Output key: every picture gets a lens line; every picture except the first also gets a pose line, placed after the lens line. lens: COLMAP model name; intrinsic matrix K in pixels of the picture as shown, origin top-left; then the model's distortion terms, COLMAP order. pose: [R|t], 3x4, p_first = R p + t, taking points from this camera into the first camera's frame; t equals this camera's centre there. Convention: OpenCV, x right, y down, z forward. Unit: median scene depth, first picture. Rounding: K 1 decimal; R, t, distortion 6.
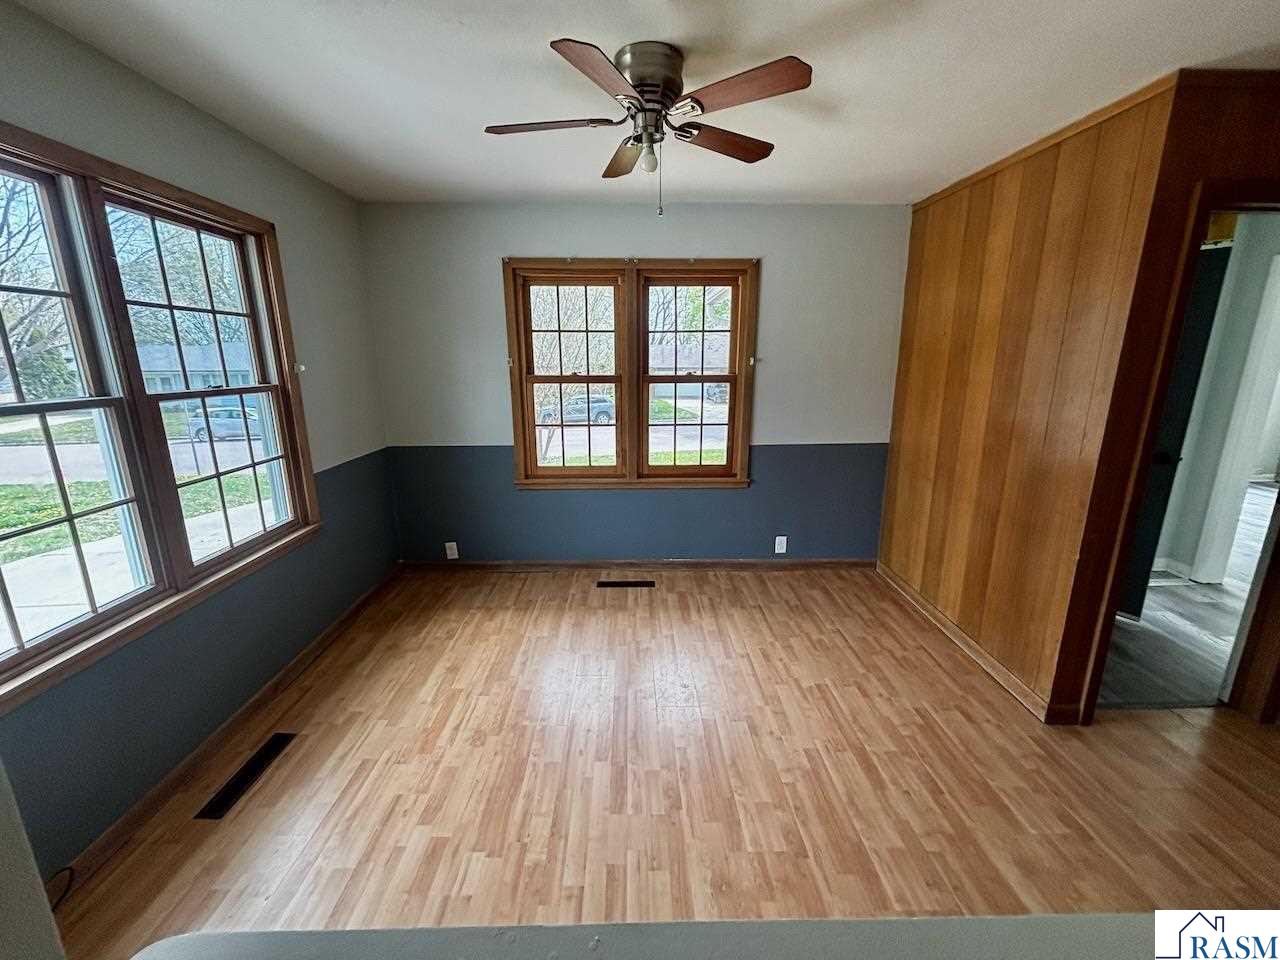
lens RADIAL K [[516.6, 0, 642.5], [0, 516.6, 480.4], [0, 0, 1]] dist [0.003654, -0.000376]
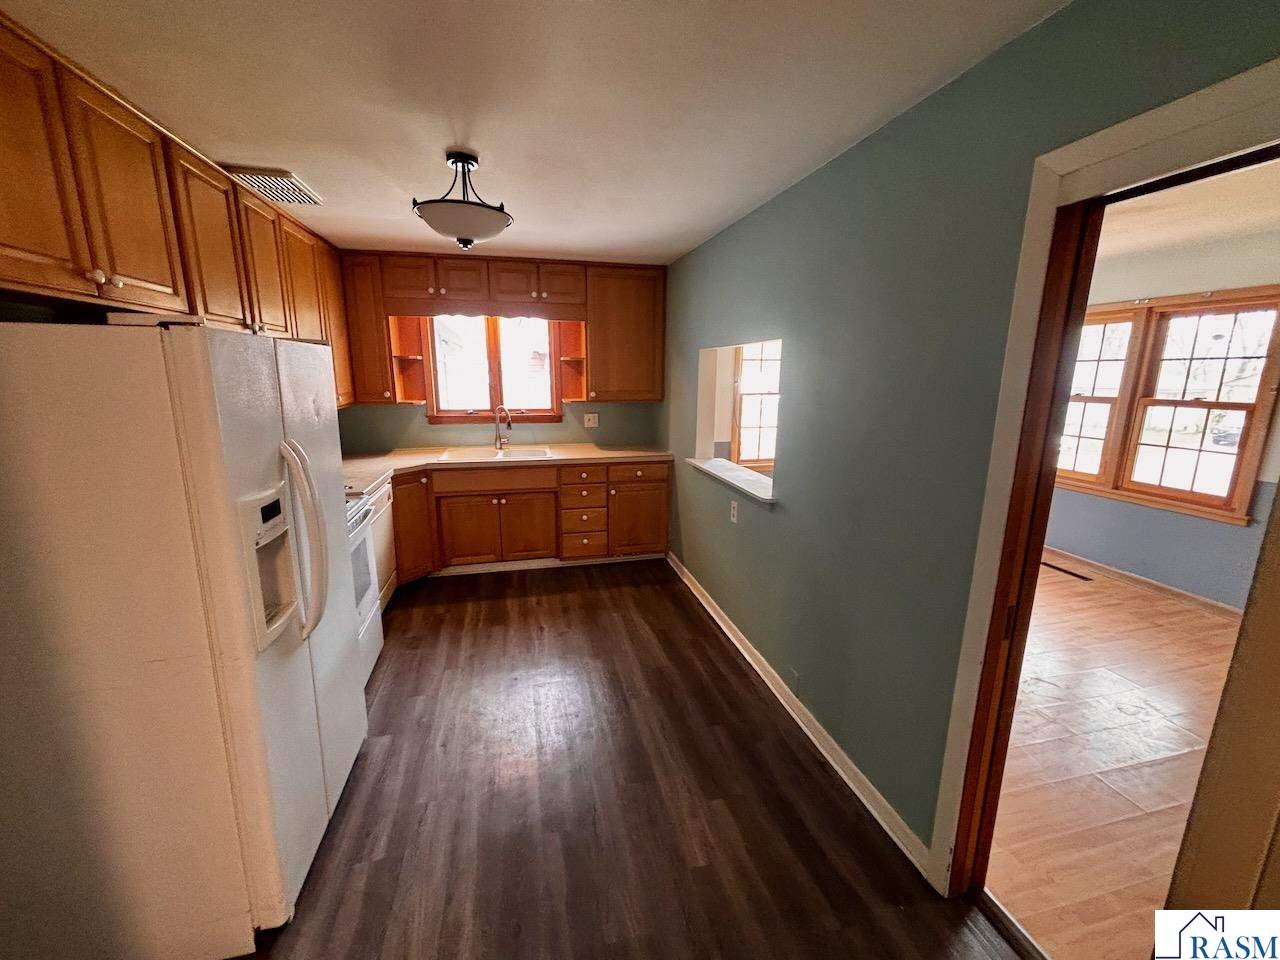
lens RADIAL K [[516.6, 0, 633.3], [0, 516.6, 476.1], [0, 0, 1]] dist [0.003654, -0.000376]
pose [[0.198153, 0.193951, -0.960790, 0.929718], [-0.244293, 0.959067, 0.143221, 0.067514], [0.949240, 0.206335, 0.237423, -0.285079]]
